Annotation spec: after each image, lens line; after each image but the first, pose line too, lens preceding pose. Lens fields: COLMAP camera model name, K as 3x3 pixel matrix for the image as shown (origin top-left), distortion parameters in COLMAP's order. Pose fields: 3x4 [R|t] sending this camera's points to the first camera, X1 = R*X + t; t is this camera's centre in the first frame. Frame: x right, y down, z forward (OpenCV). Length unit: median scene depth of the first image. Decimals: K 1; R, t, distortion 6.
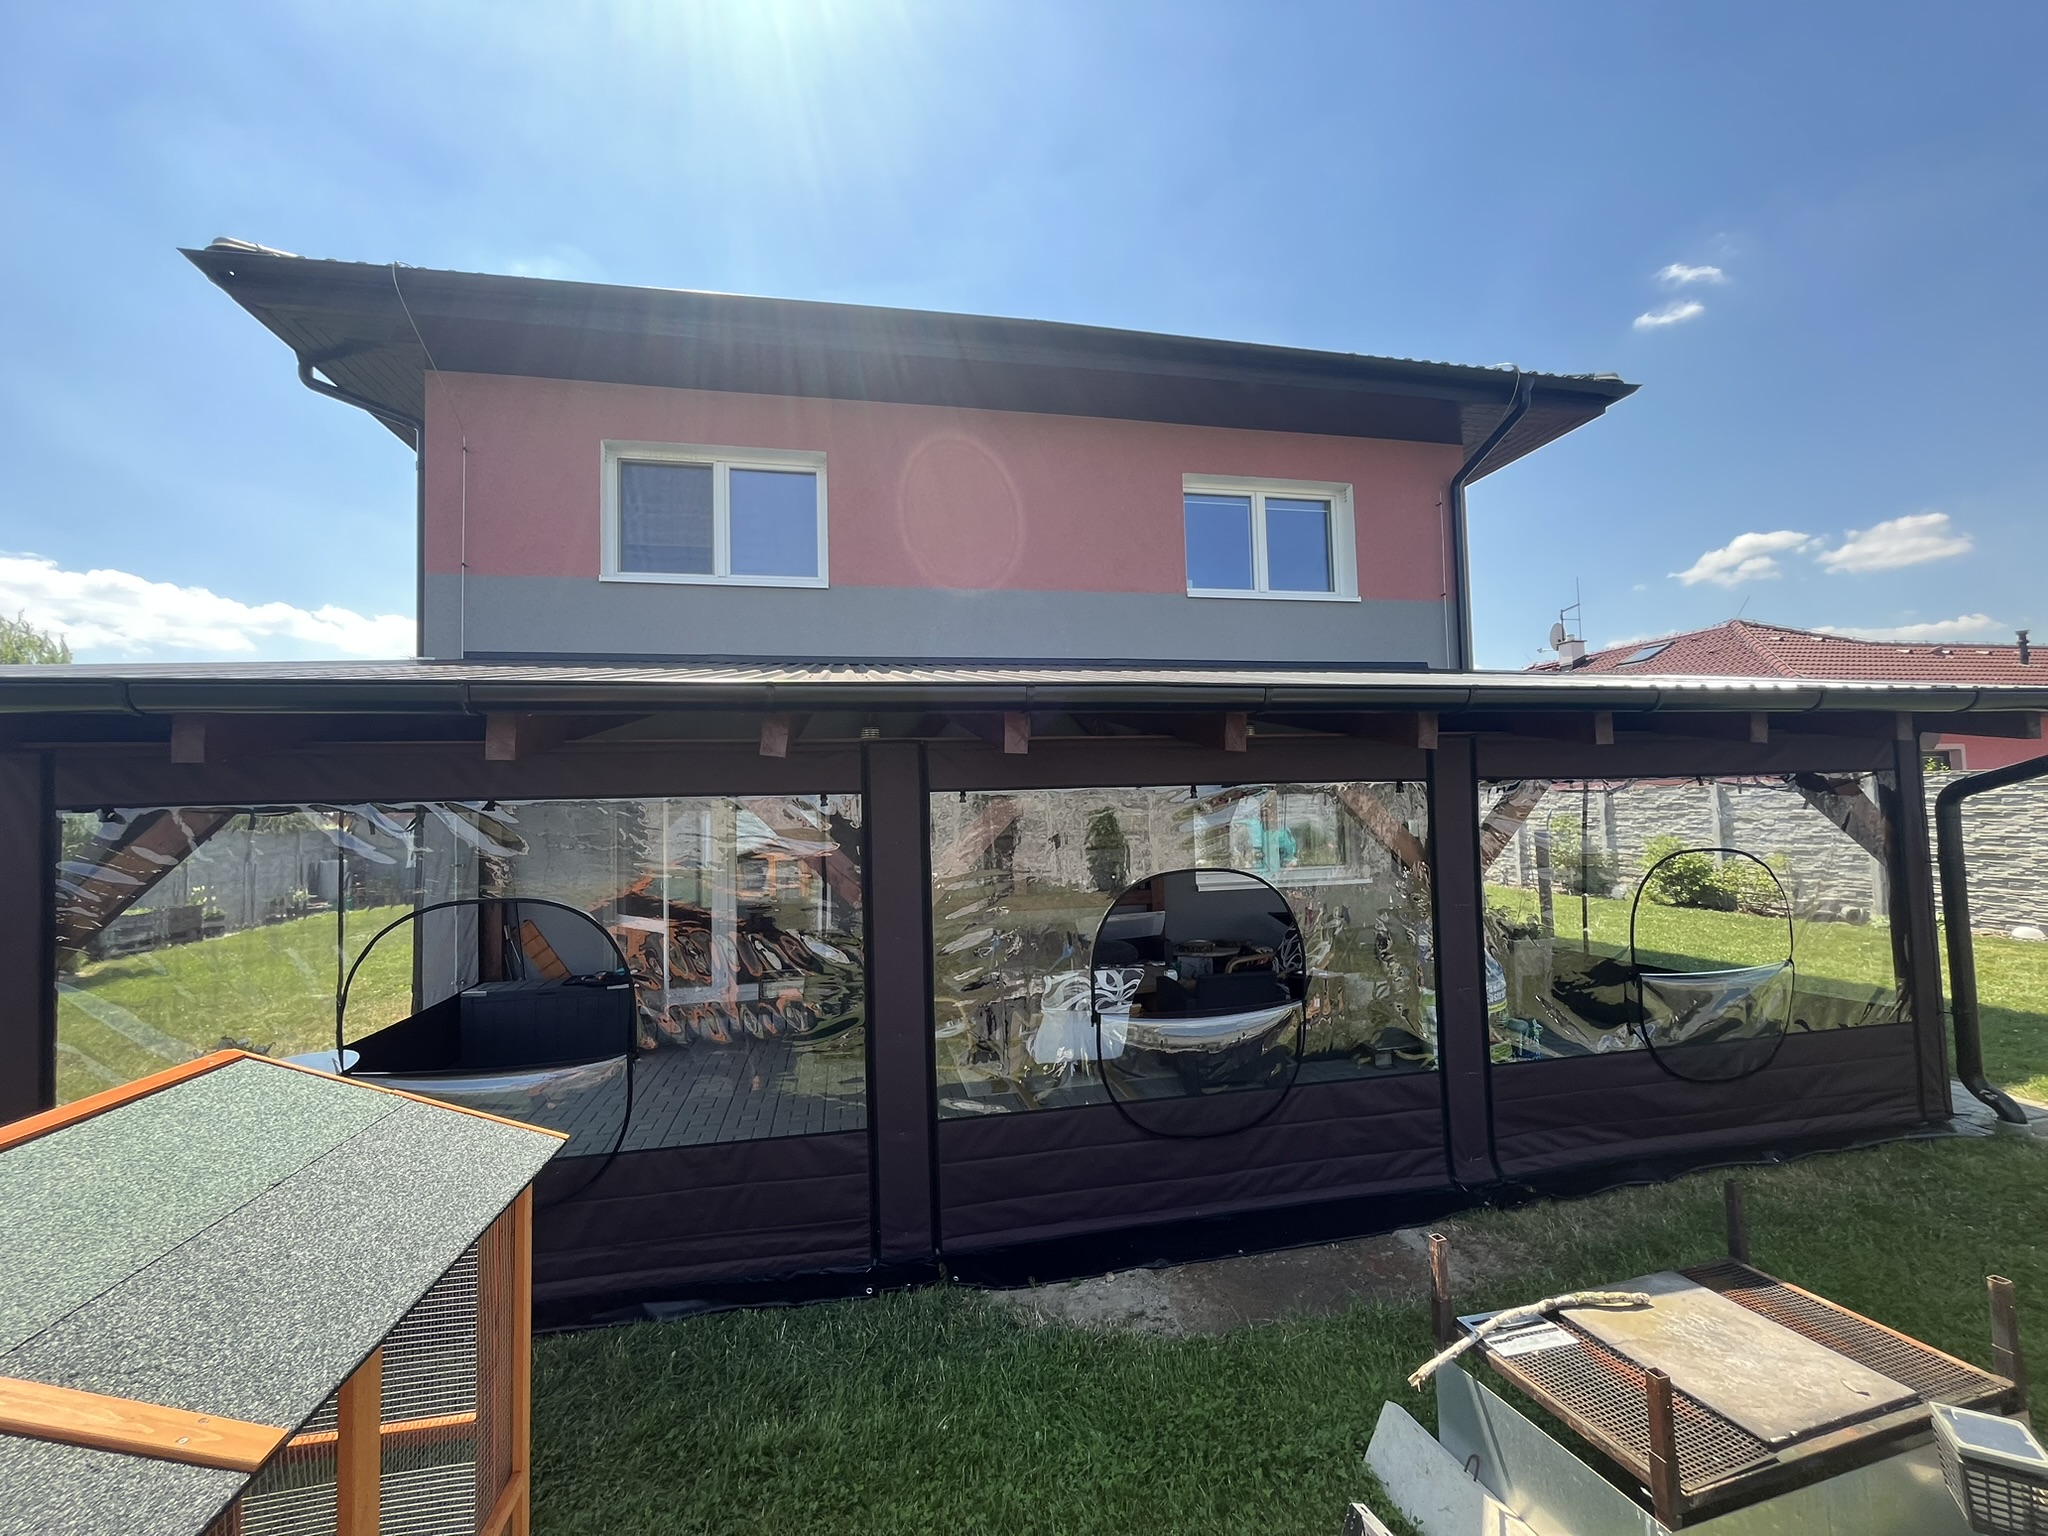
lens RADIAL K [[829.3, 0, 1019.5], [0, 829.3, 765.1], [0, 0, 1]] dist [-0.002735, 0.000489]
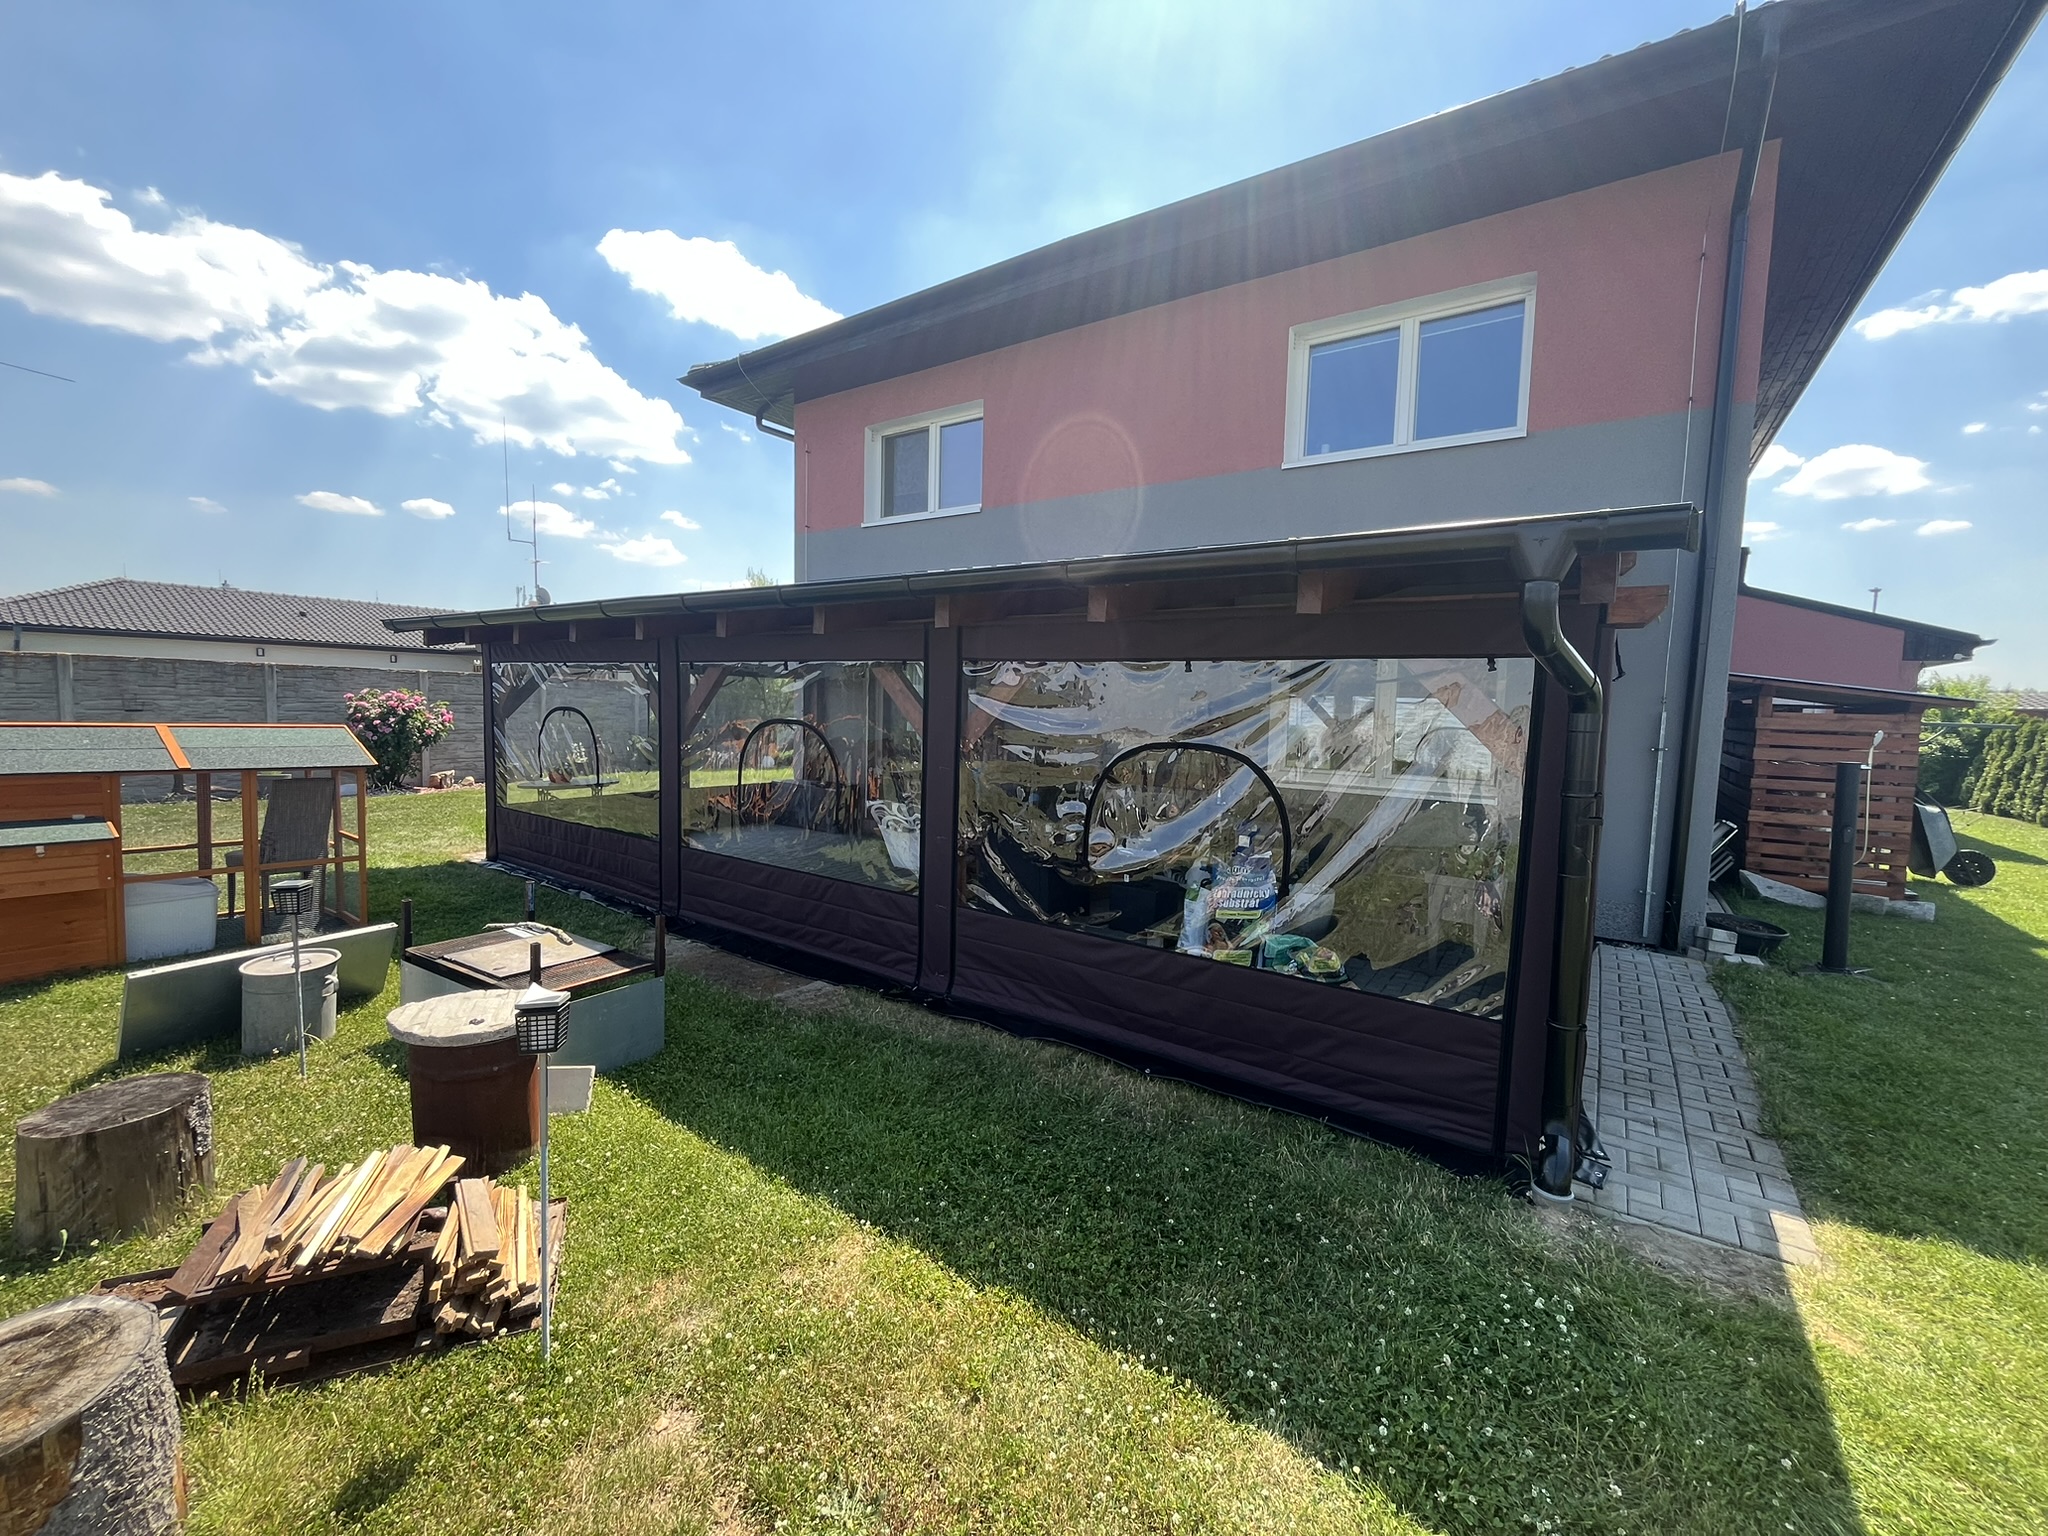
lens RADIAL K [[829.3, 0, 1018.7], [0, 829.3, 762.3], [0, 0, 1]] dist [-0.002735, 0.000489]
pose [[0.683154, 0.099404, -0.723478, 1.295283], [-0.008797, 0.991741, 0.127956, 0.008581], [0.730222, -0.081049, 0.678386, 0.250256]]
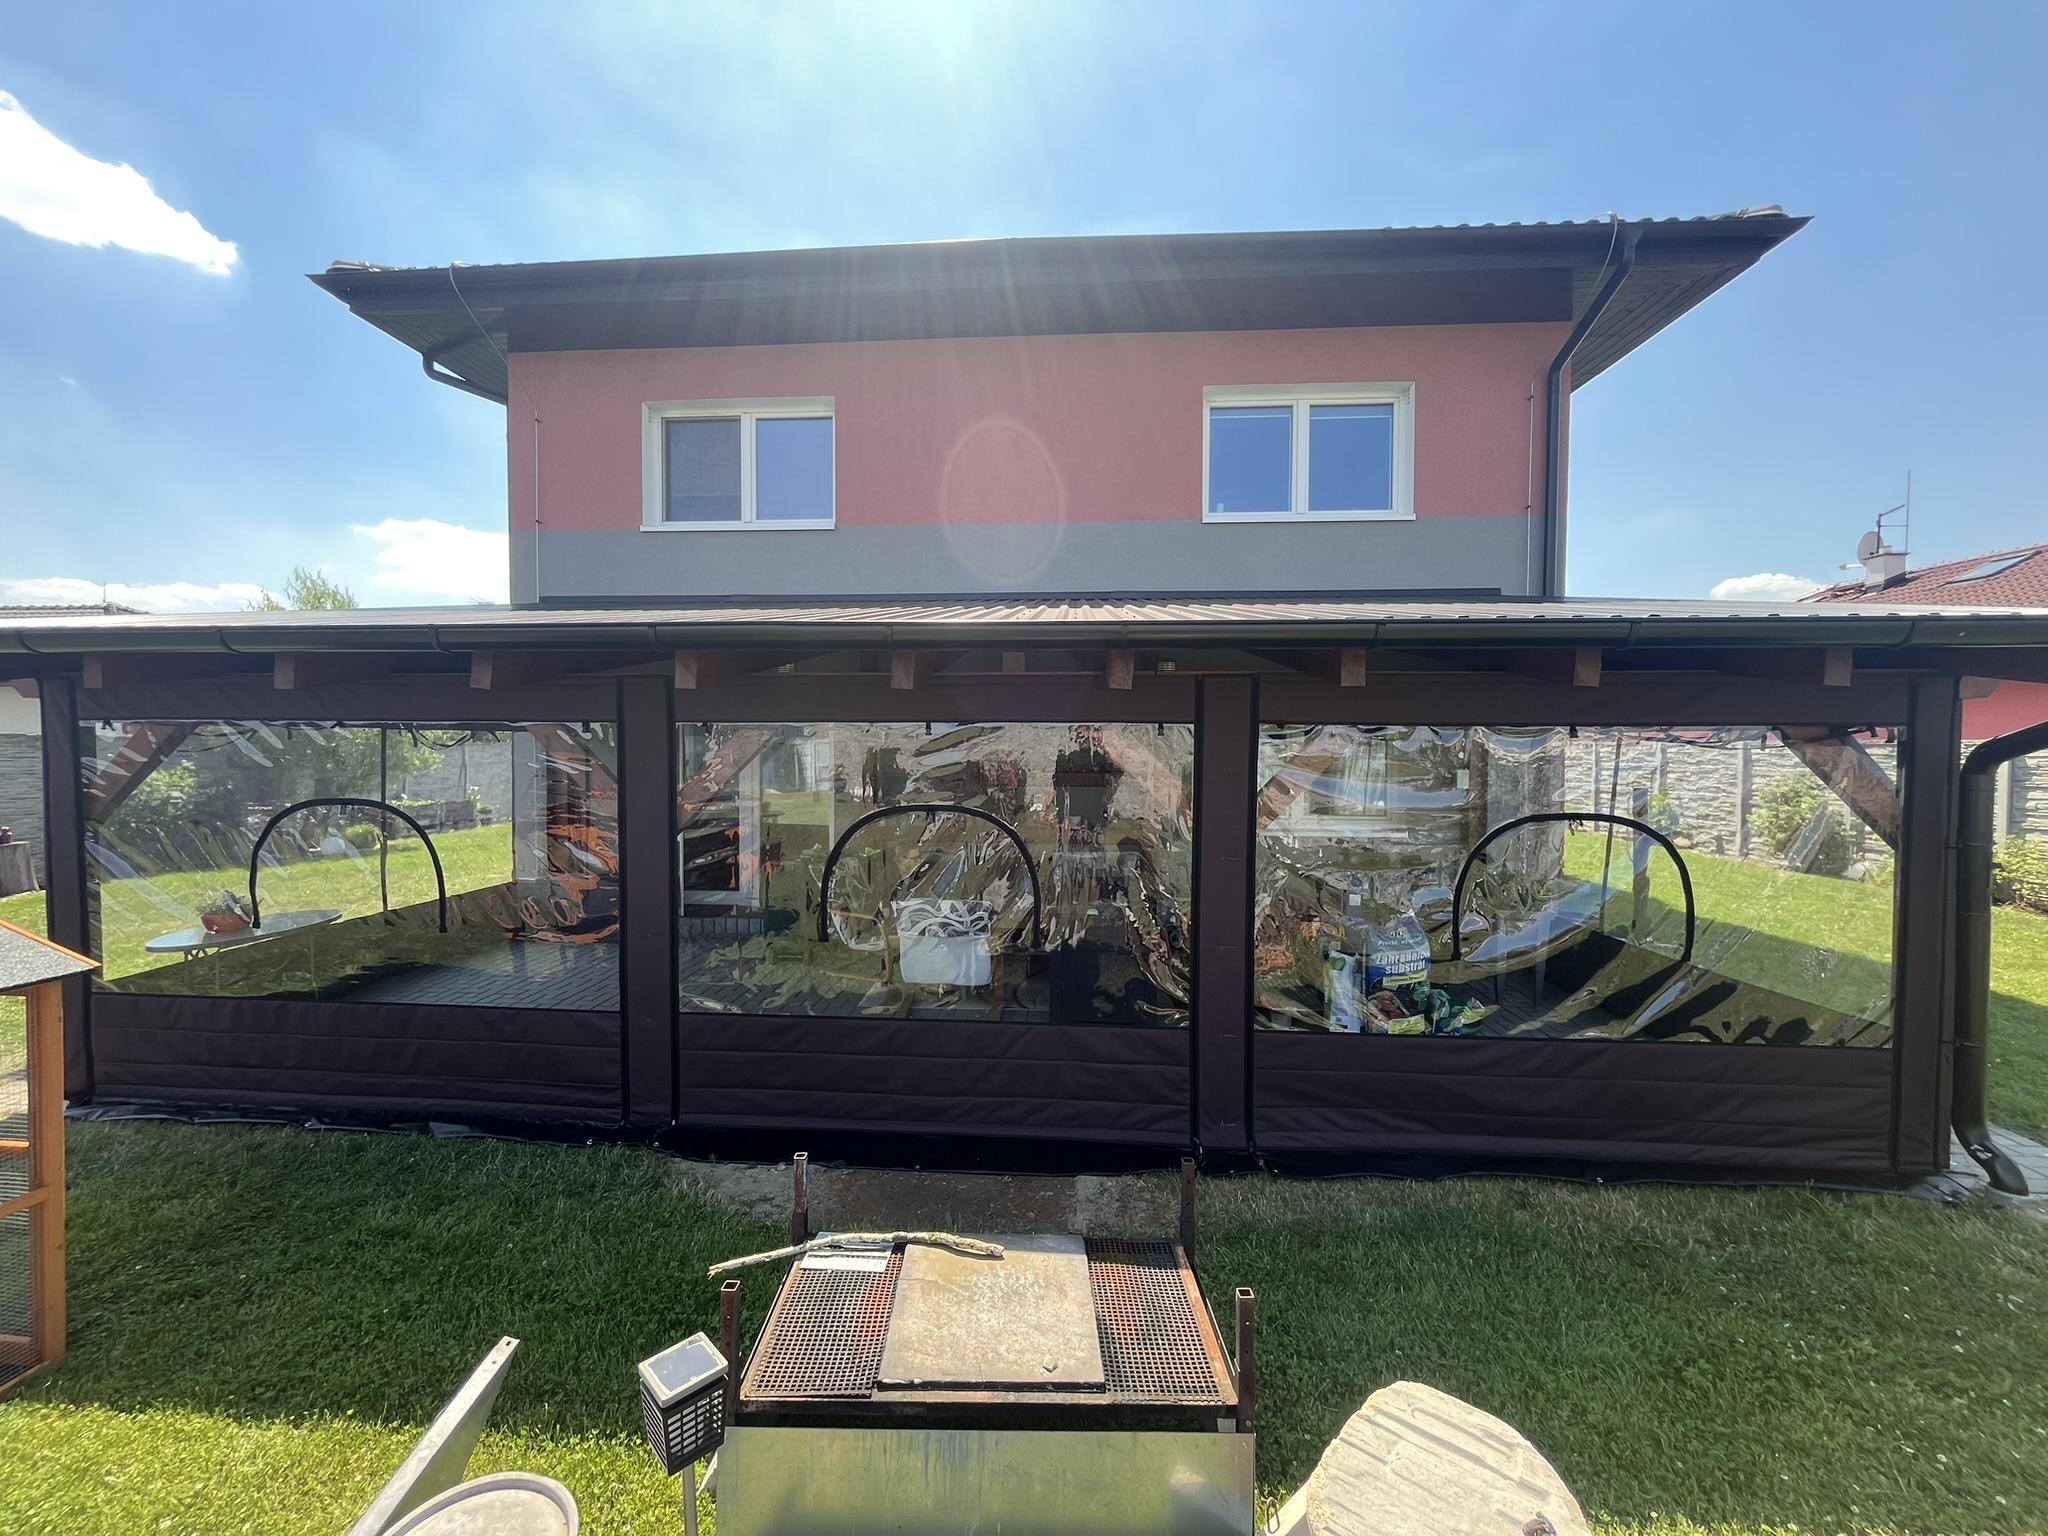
lens RADIAL K [[829.3, 0, 1019.2], [0, 829.3, 763.8], [0, 0, 1]] dist [-0.002735, 0.000489]
pose [[0.962029, 0.037051, -0.270421, 0.493011], [-0.015896, 0.996668, 0.080005, -0.006308], [0.272484, -0.072669, 0.959412, 0.048712]]
